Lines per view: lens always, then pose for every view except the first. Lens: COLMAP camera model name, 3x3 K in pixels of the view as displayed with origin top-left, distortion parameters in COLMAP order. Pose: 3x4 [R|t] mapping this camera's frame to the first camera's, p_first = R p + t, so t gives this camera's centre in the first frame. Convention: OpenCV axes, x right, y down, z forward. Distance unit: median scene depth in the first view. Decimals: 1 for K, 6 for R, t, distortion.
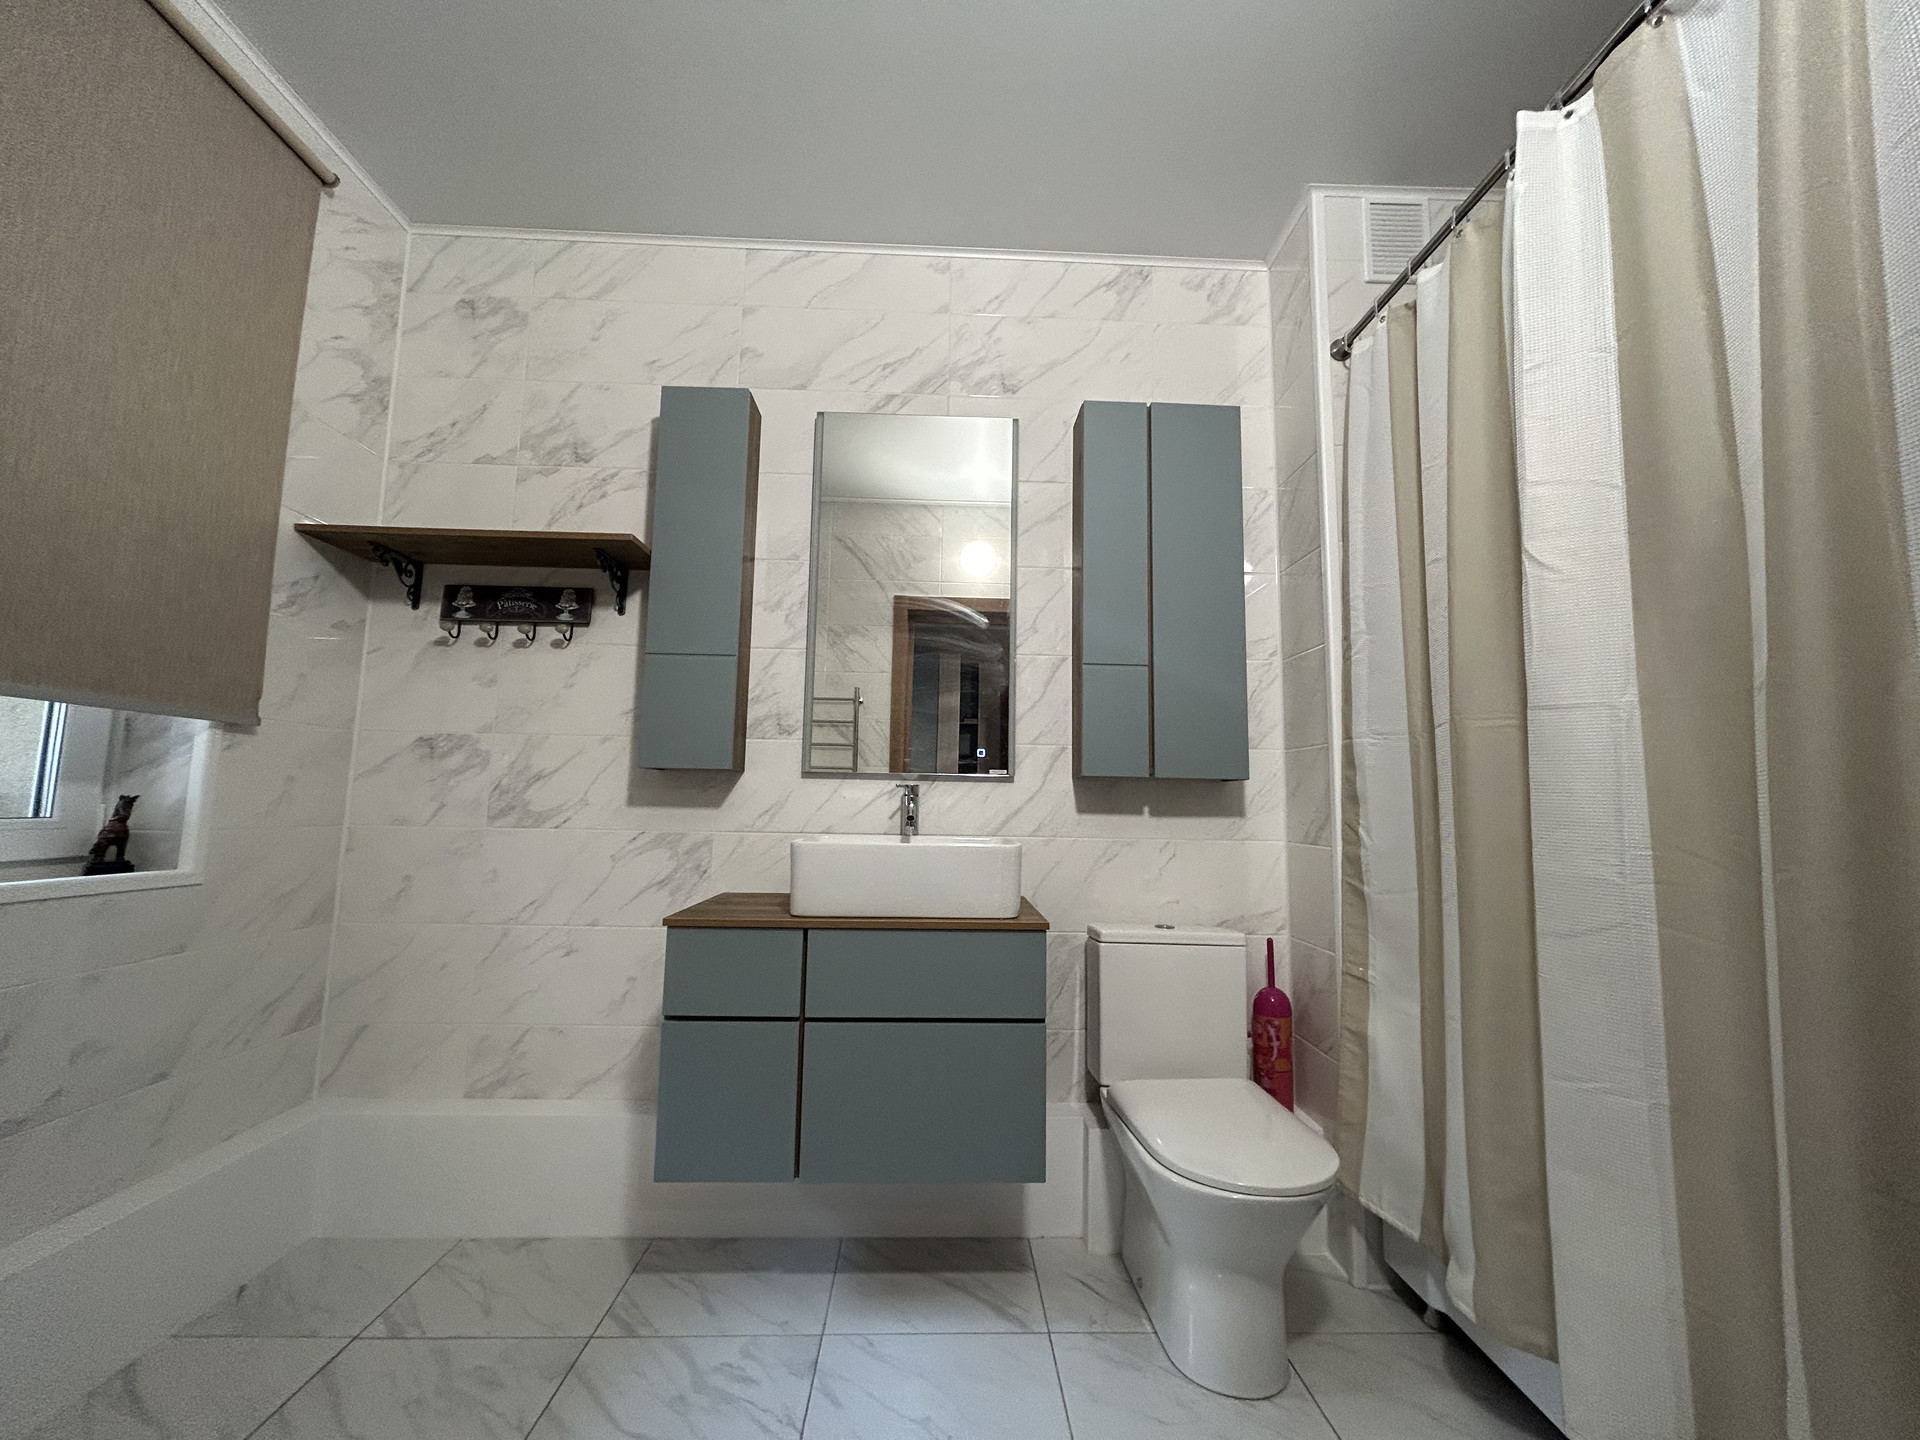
lens RADIAL K [[769.3, 0, 958.0], [0, 769.3, 719.2], [0, 0, 1]] dist [0.001156, 0.000099]
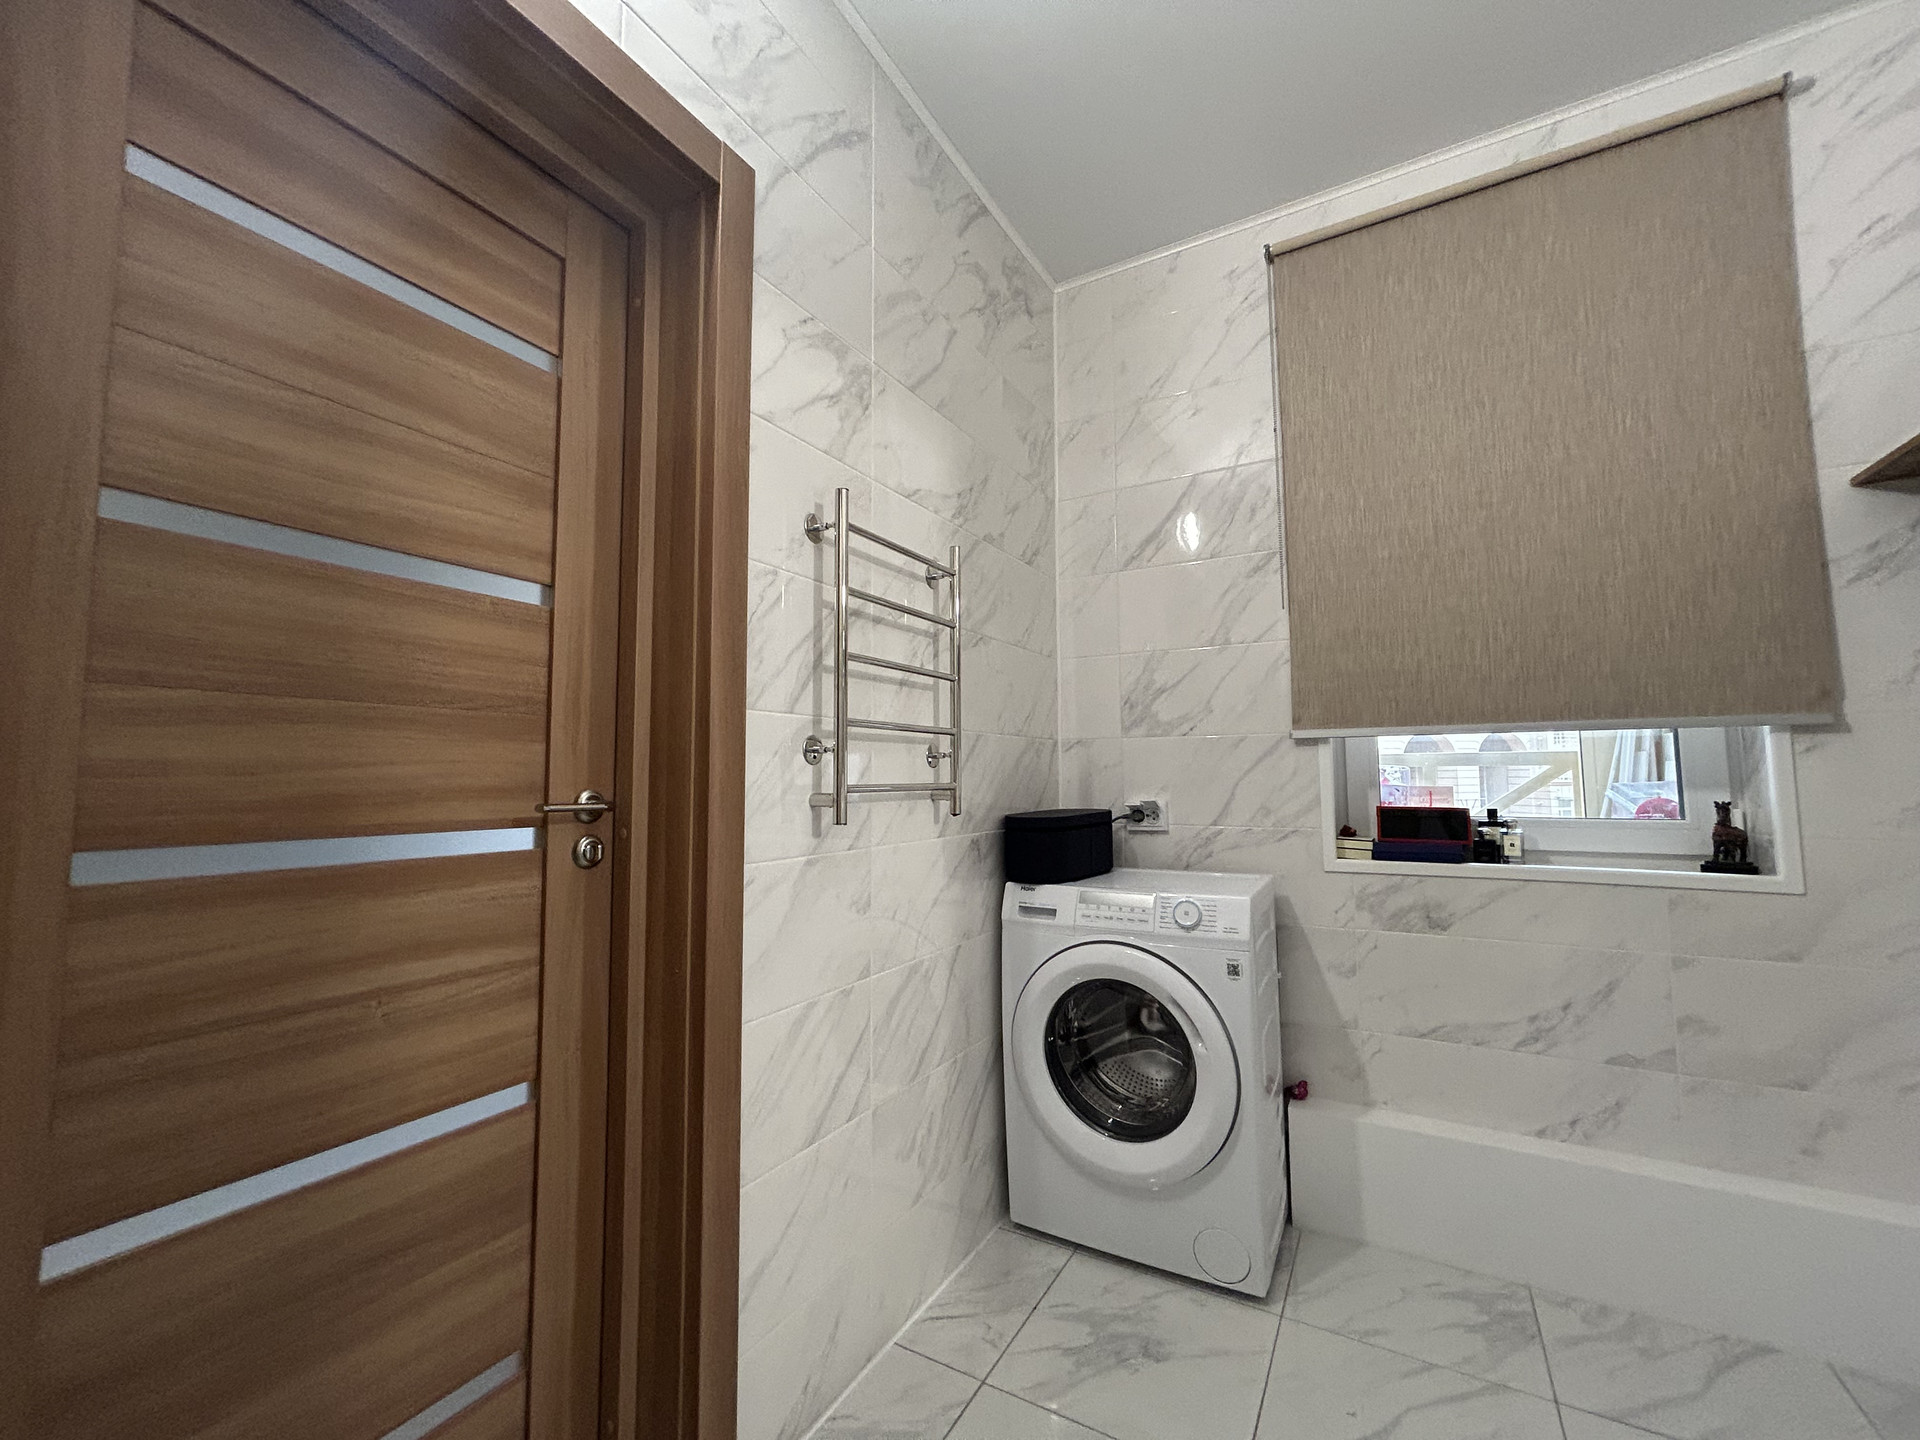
lens RADIAL K [[769.3, 0, 959.5], [0, 769.3, 723.9], [0, 0, 1]] dist [0.001156, 0.000099]
pose [[-0.531370, -0.076397, -0.843688, 0.390284], [0.085489, 0.986005, -0.143127, 0.052276], [0.842815, -0.148179, -0.517402, 0.642107]]
